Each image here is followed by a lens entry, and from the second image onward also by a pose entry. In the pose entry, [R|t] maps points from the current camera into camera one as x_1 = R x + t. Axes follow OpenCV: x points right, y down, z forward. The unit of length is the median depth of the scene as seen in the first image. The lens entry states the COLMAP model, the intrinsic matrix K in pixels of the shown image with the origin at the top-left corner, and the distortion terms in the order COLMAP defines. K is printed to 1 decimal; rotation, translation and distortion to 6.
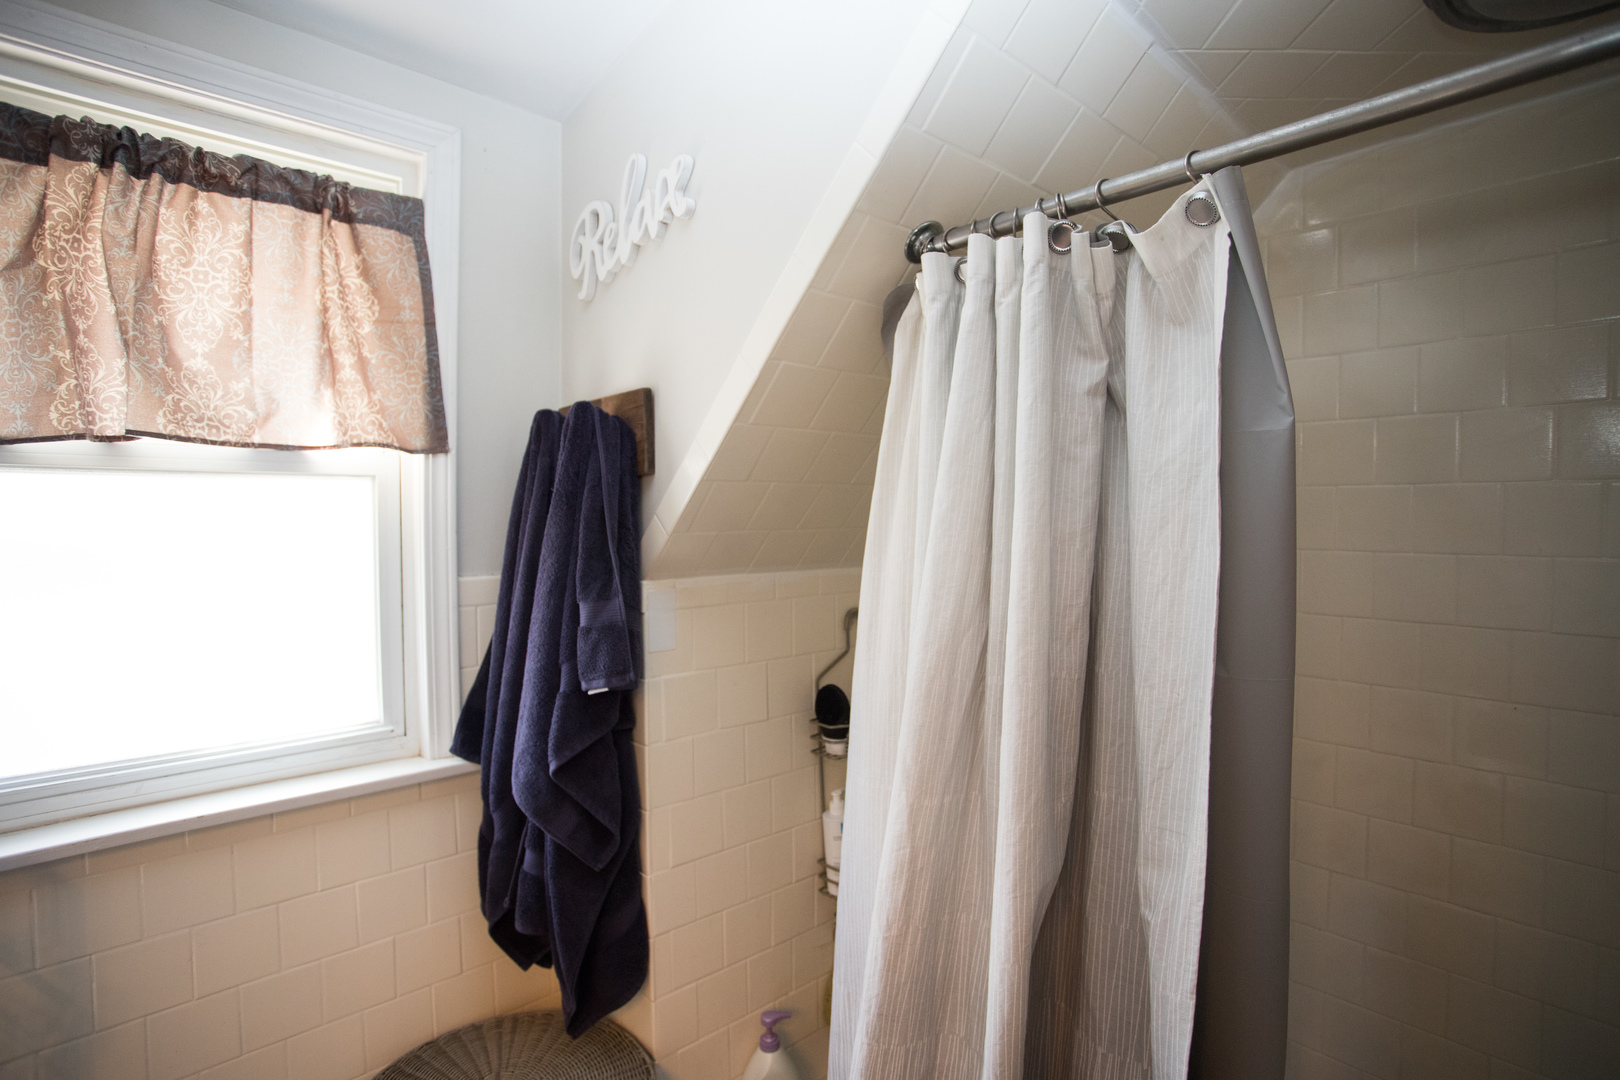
lens RADIAL K [[791.0, 0, 831.1], [0, 791.0, 540.1], [0, 0, 1]] dist [-0.060734, 0.017316]
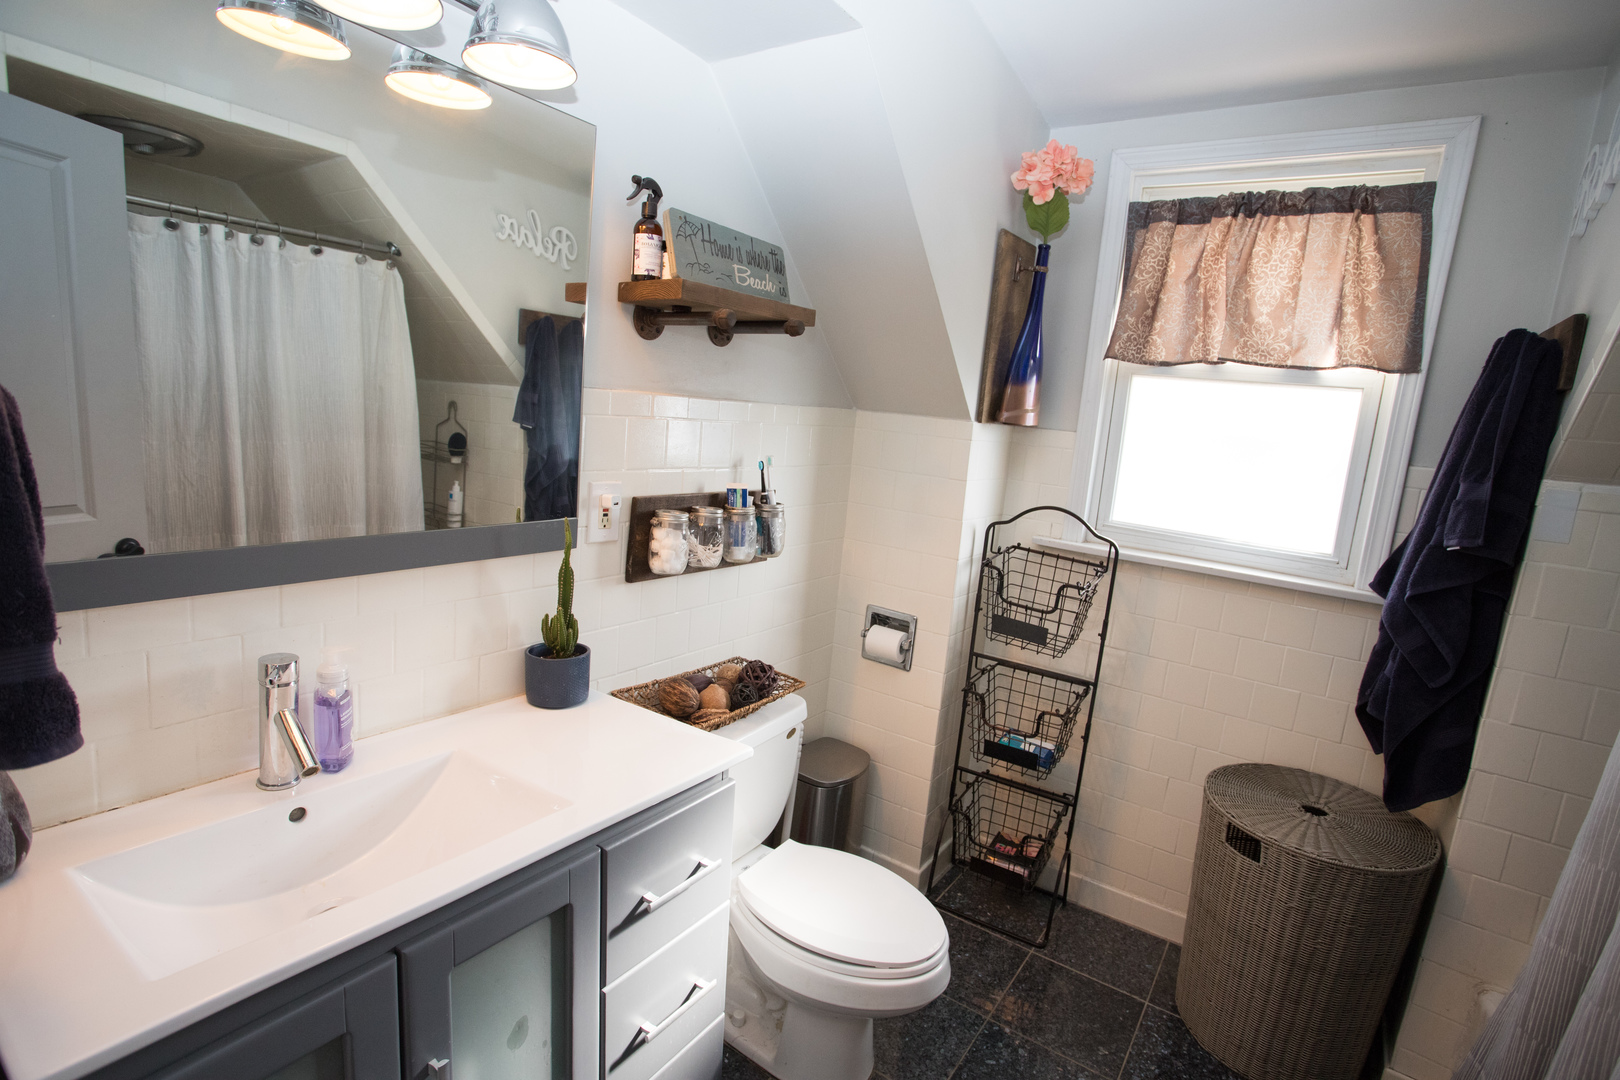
lens RADIAL K [[791.0, 0, 831.1], [0, 791.0, 540.1], [0, 0, 1]] dist [-0.060734, 0.017316]
pose [[0.232038, 0.181784, -0.955569, 0.684347], [-0.115511, 0.980580, 0.158493, 0.092194], [0.965824, 0.073602, 0.248530, -0.339572]]
